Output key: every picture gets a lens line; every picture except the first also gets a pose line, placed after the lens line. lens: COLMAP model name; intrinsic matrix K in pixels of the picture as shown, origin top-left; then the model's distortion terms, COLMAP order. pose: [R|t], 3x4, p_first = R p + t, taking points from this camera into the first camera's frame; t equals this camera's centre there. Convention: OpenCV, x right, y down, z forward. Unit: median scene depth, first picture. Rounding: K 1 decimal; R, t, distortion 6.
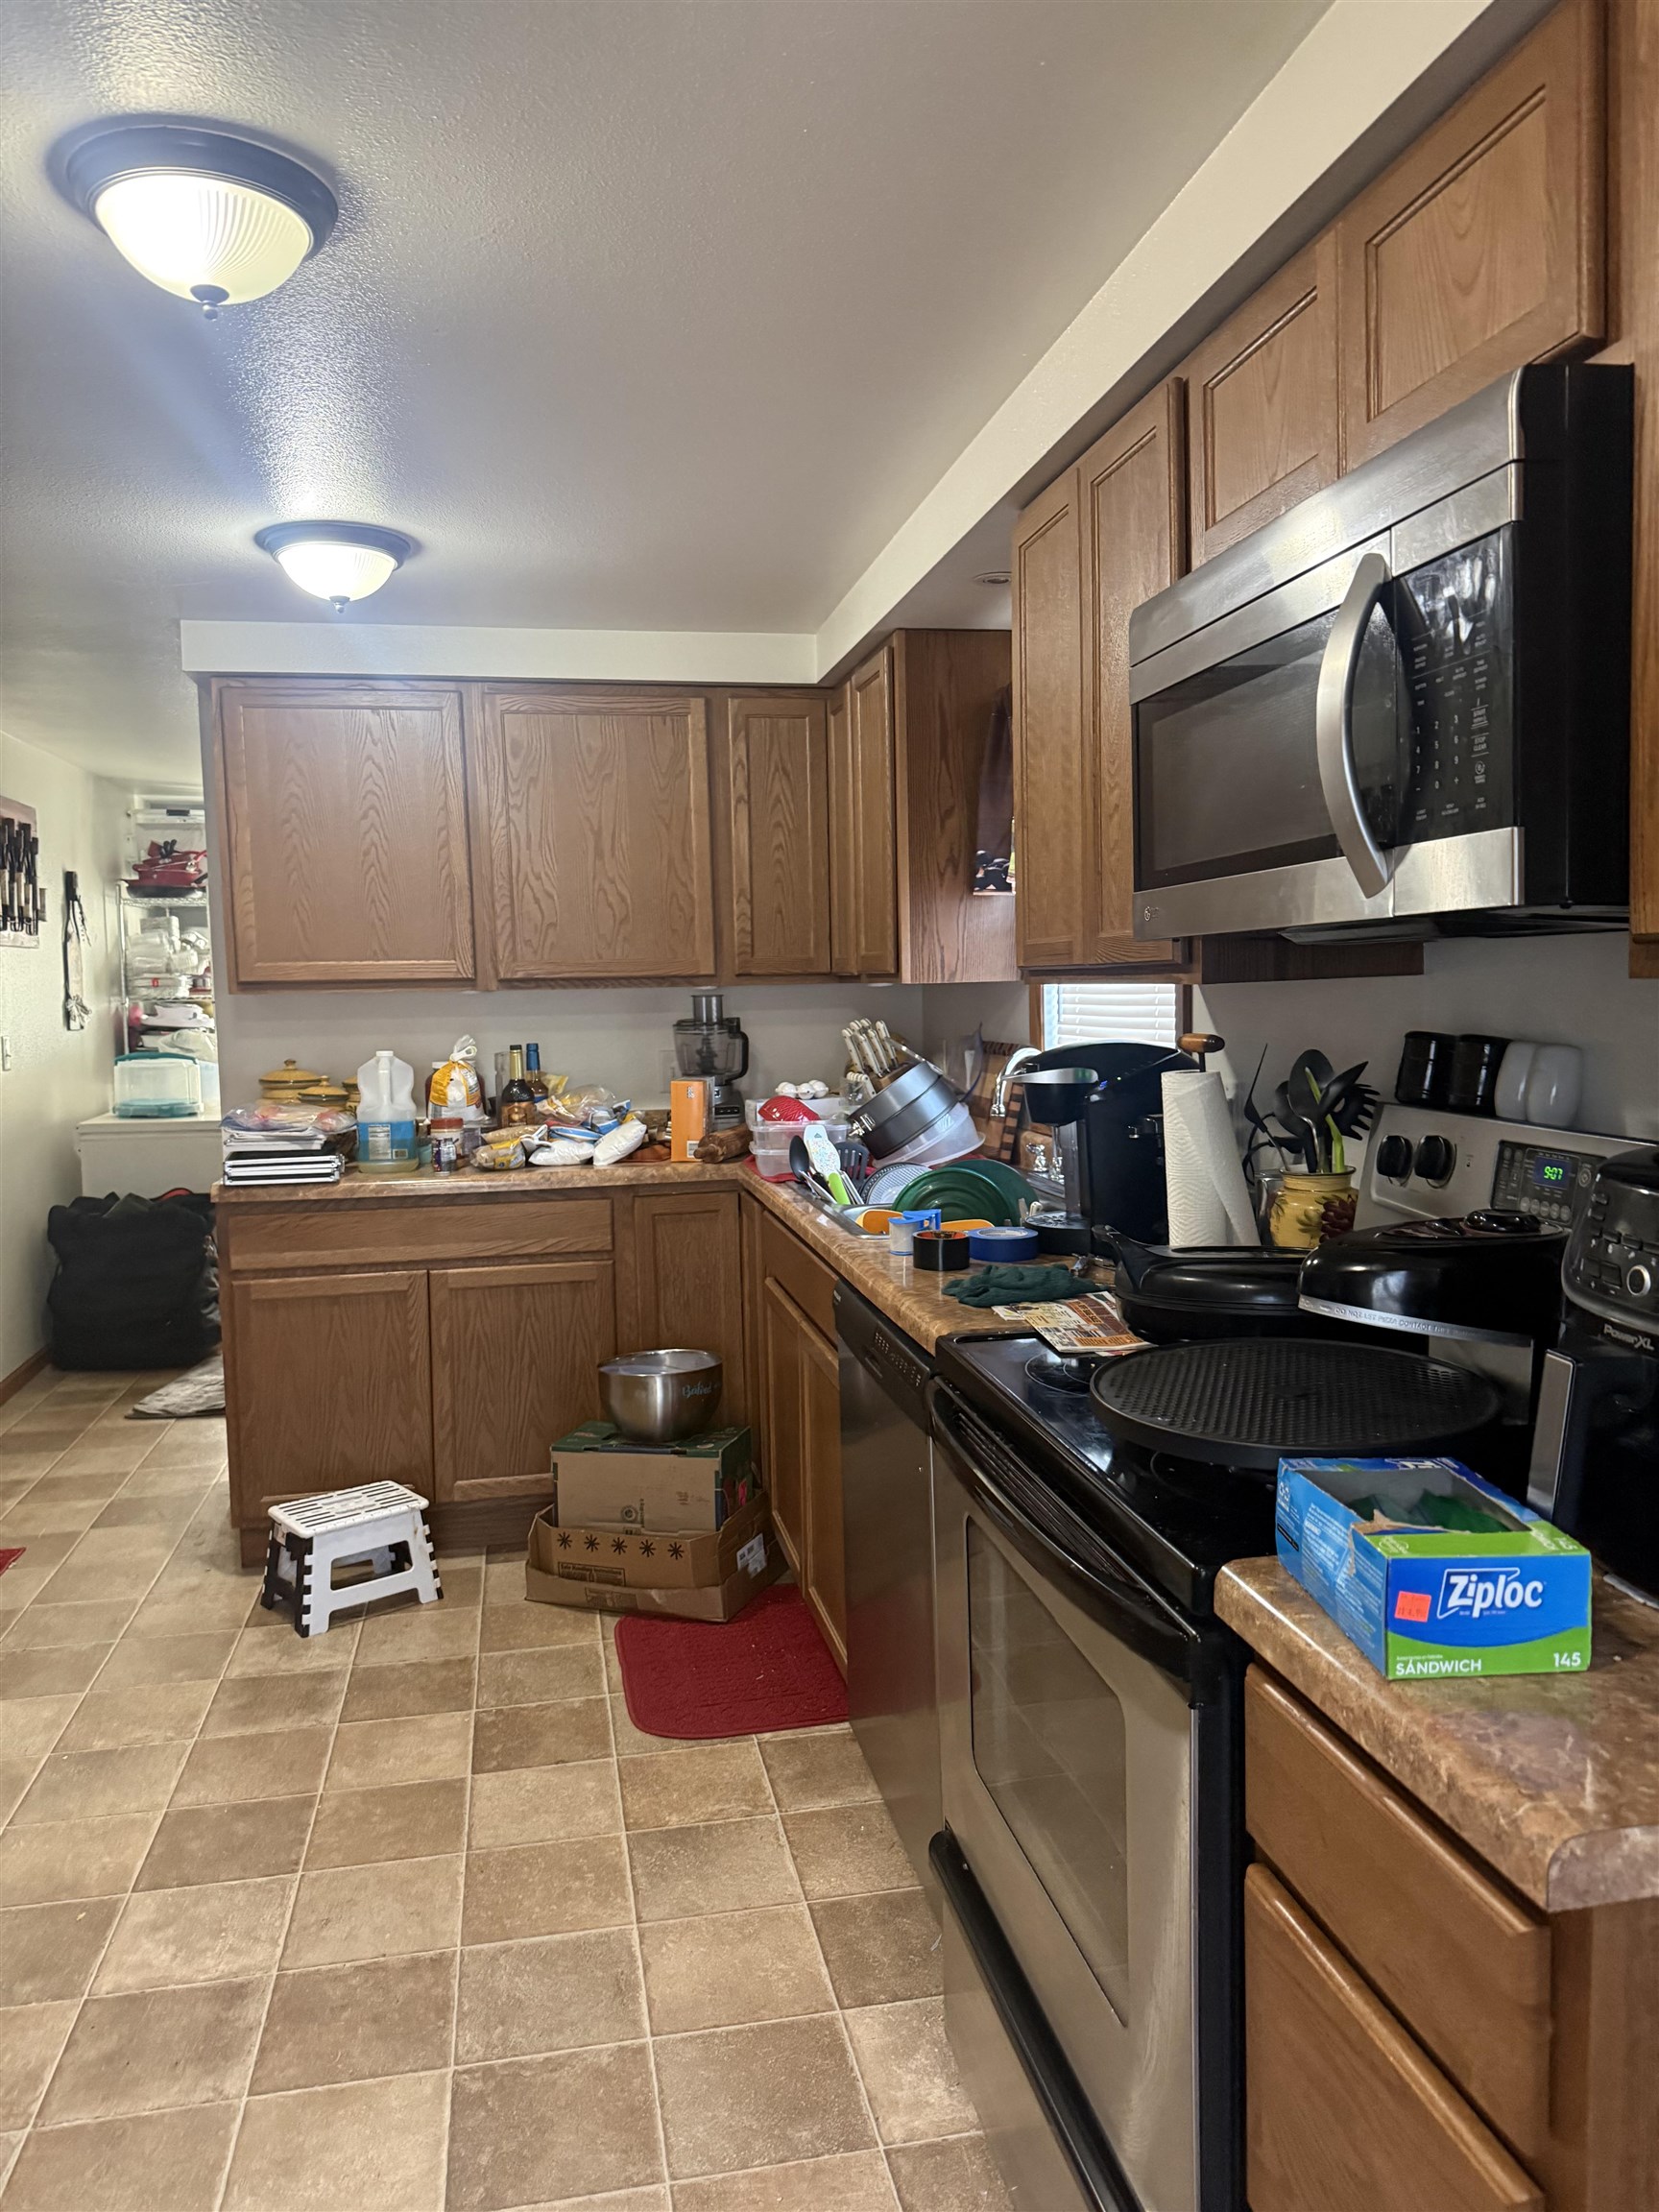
lens RADIAL K [[1561.8, 0, 828.7], [0, 1561.8, 1095.9], [0, 0, 1]] dist [-0.006355, -0.006391]
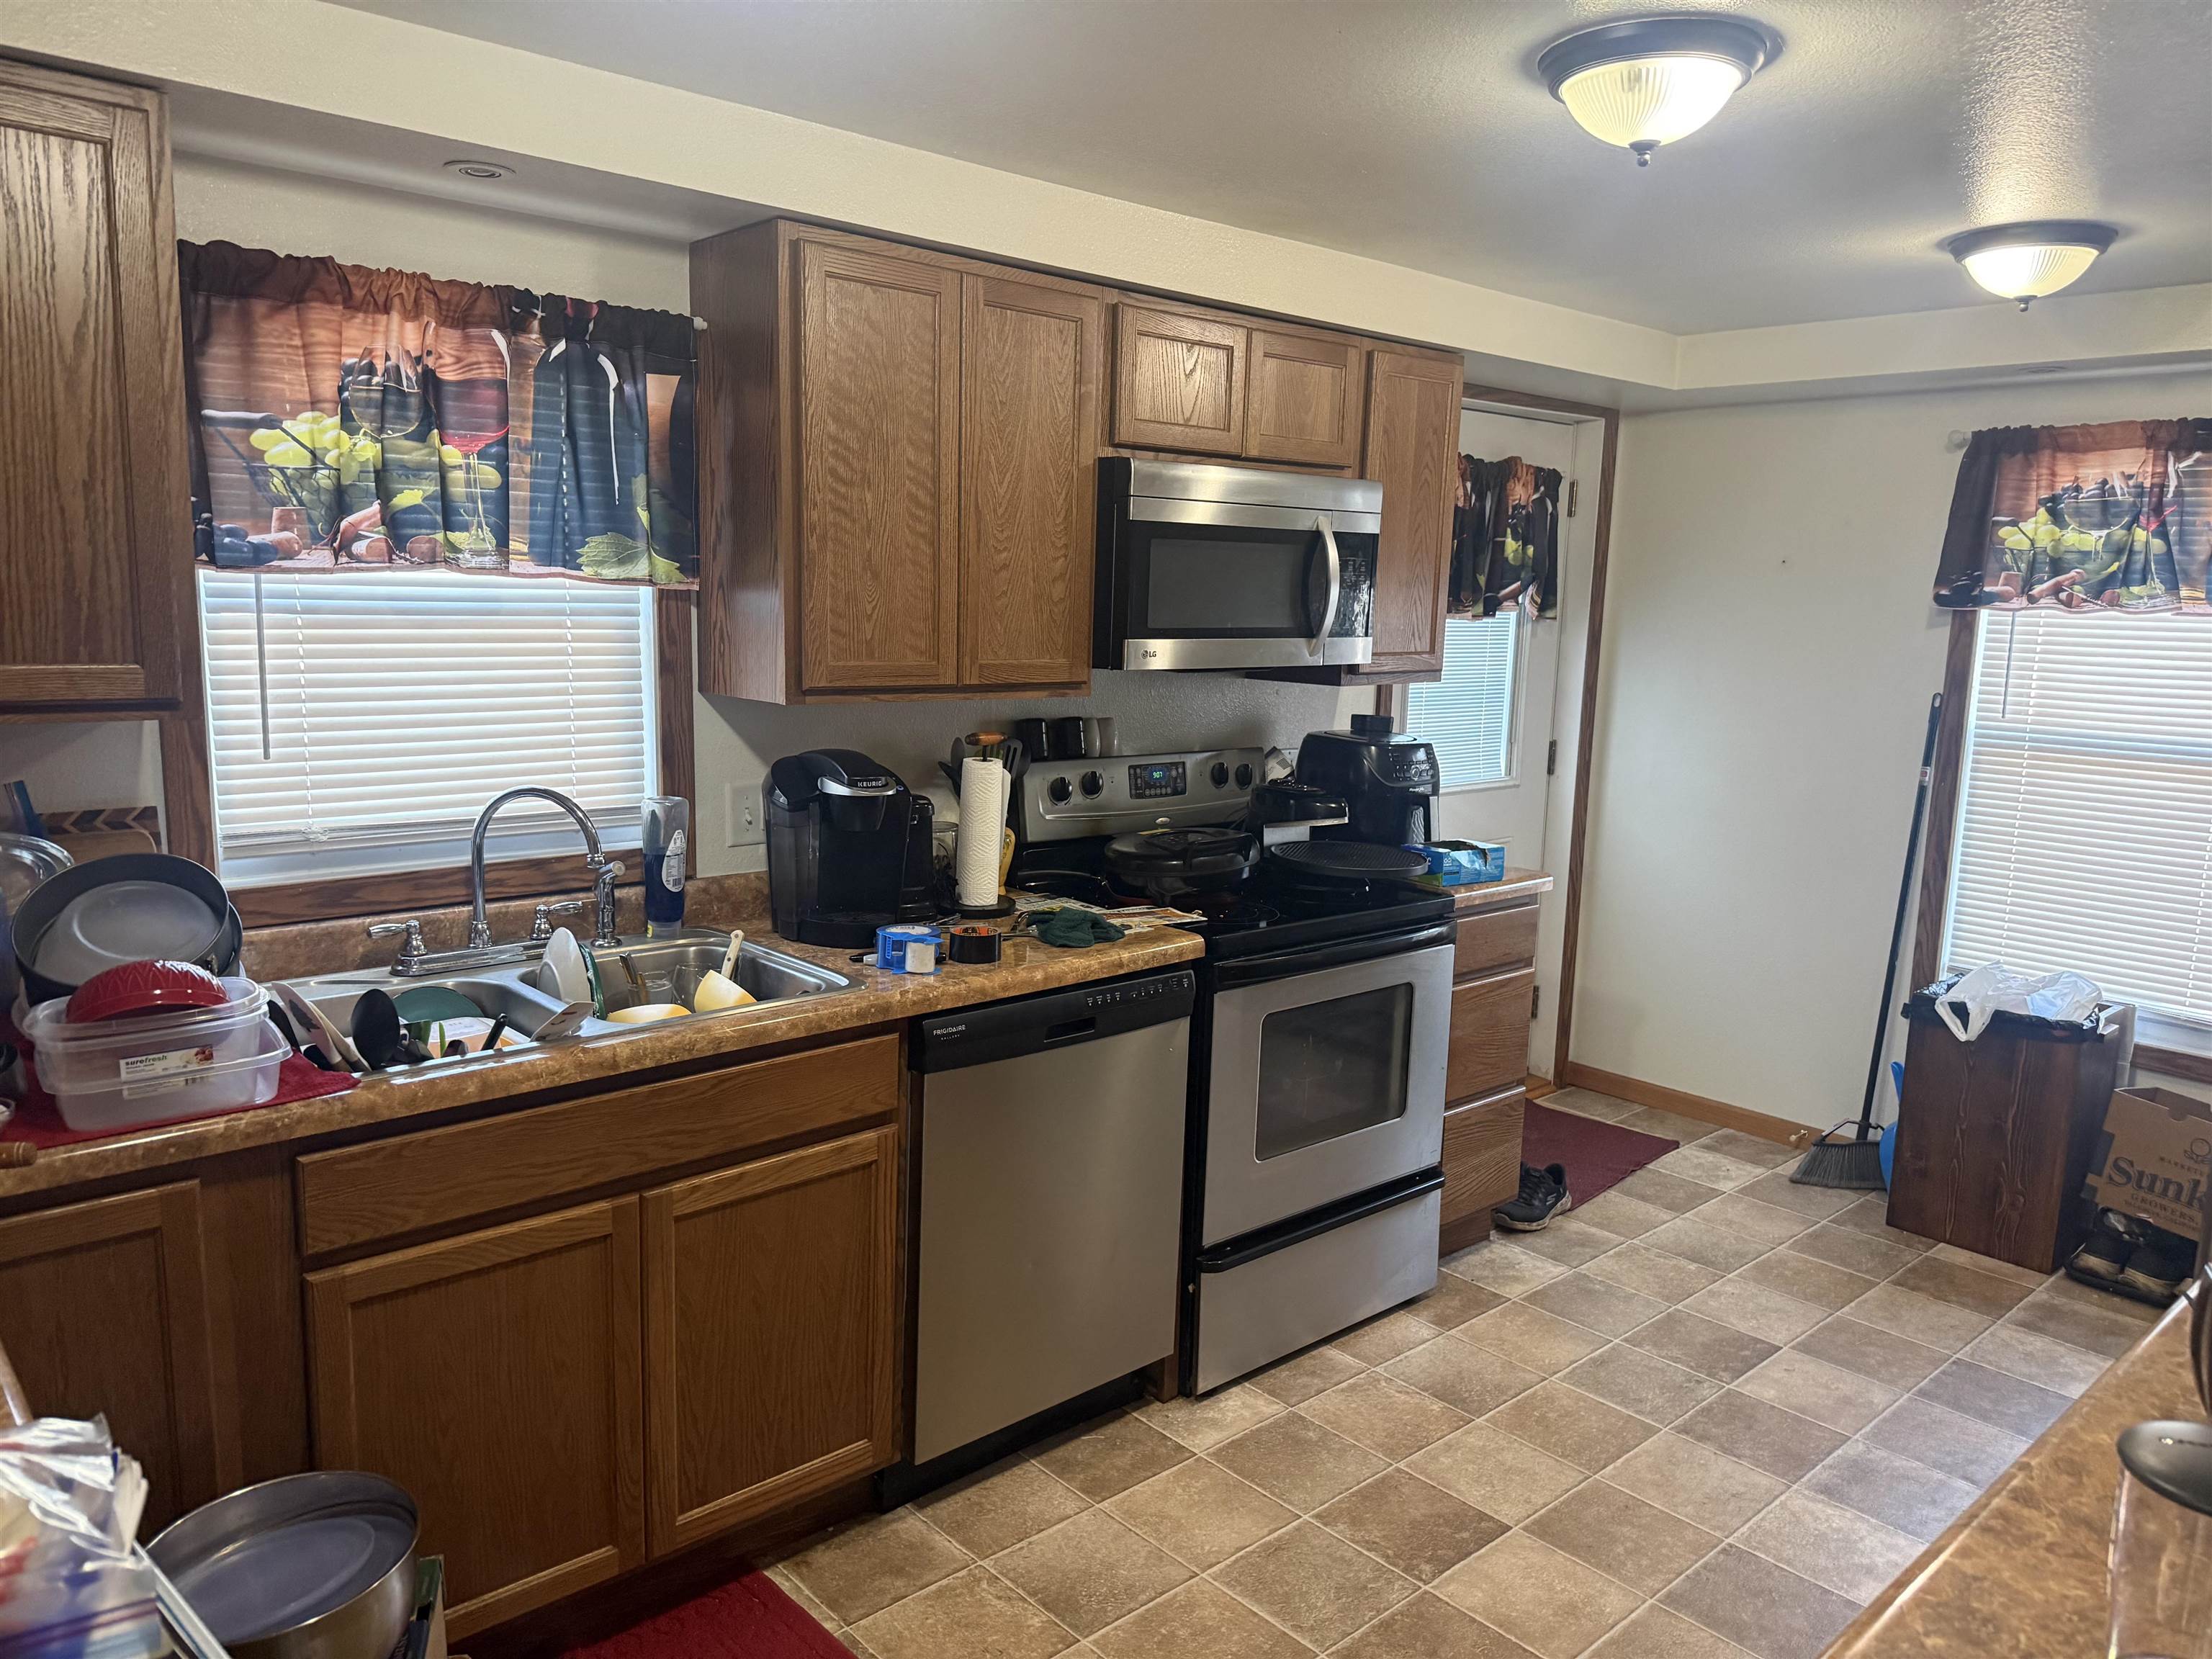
lens RADIAL K [[1561.8, 0, 1111.2], [0, 1561.8, 833.8], [0, 0, 1]] dist [-0.006355, -0.006391]
pose [[-0.514991, -0.132615, 0.846875, -1.066706], [0.039889, 0.983182, 0.178217, -0.212347], [-0.856267, 0.125561, -0.501041, 2.030630]]
